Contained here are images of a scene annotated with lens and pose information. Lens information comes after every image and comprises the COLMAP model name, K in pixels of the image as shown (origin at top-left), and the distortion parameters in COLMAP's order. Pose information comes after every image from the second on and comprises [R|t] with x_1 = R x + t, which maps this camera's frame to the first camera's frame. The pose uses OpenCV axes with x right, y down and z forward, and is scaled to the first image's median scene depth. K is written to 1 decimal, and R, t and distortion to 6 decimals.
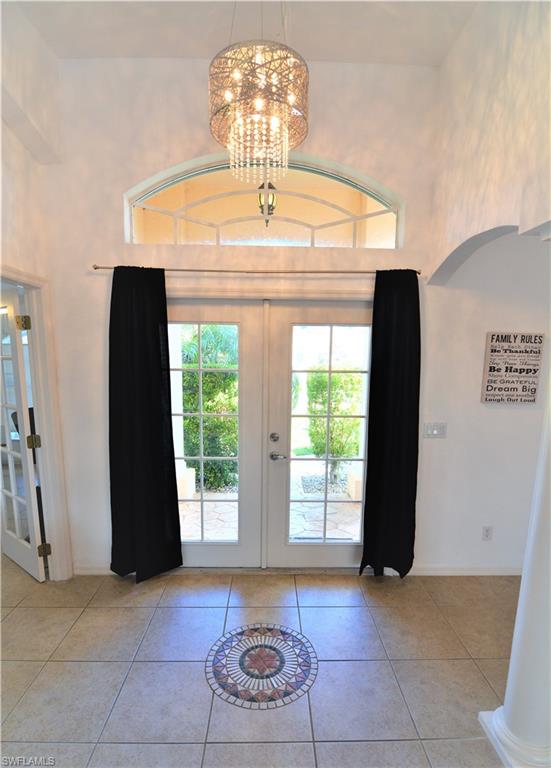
lens RADIAL K [[394.7, 0, 275.2], [0, 394.7, 415.7], [0, 0, 1]] dist [-0.010055, -0.000590]
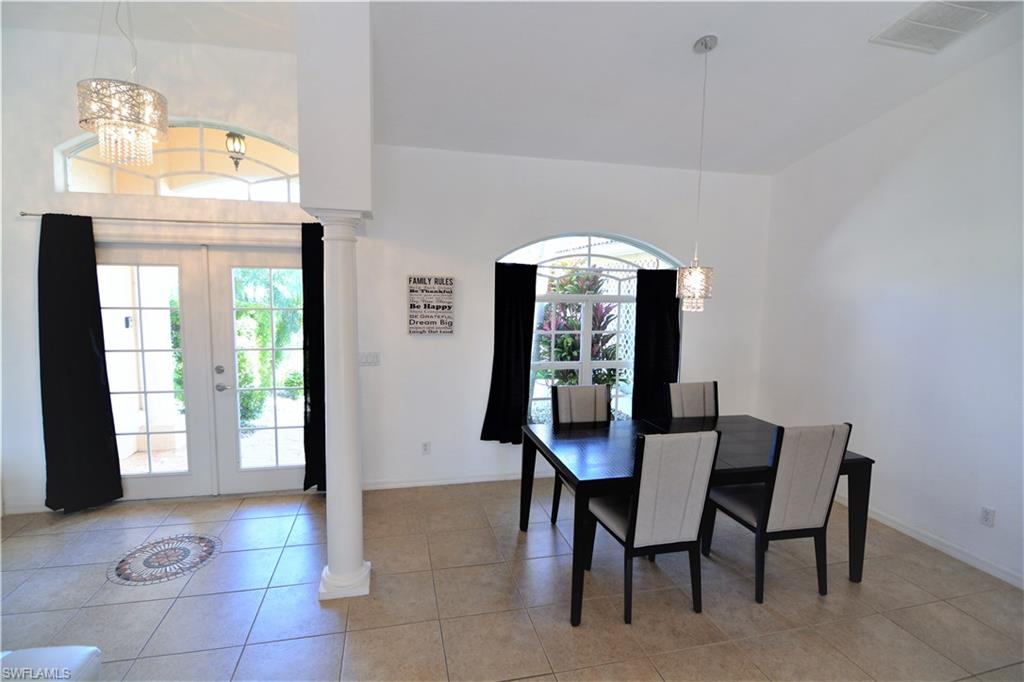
lens RADIAL K [[489.6, 0, 507.3], [0, 489.6, 341.8], [0, 0, 1]] dist [-0.003873, -0.012346]
pose [[0.977073, -0.019999, 0.211962, 0.515114], [0.030083, 0.998558, -0.044458, 0.064580], [-0.210768, 0.049815, 0.976266, -0.505686]]
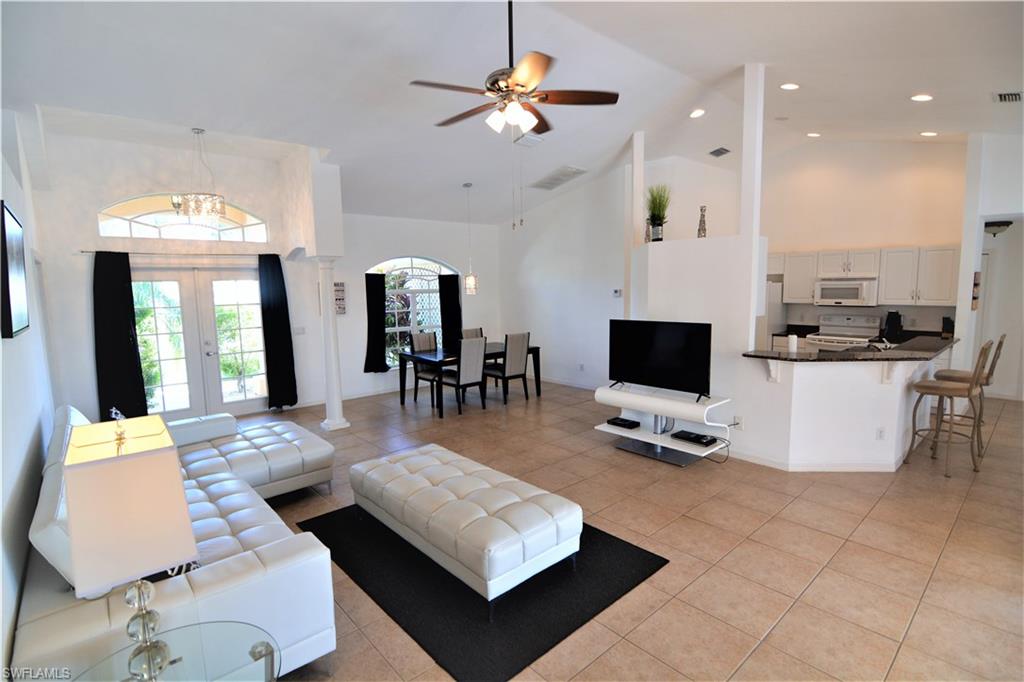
lens RADIAL K [[489.6, 0, 507.3], [0, 489.6, 341.8], [0, 0, 1]] dist [-0.003873, -0.012346]
pose [[0.763630, -0.102261, 0.637505, -0.397748], [0.128211, 0.991732, 0.005505, 0.223197], [-0.632797, 0.077531, 0.770427, -1.653502]]
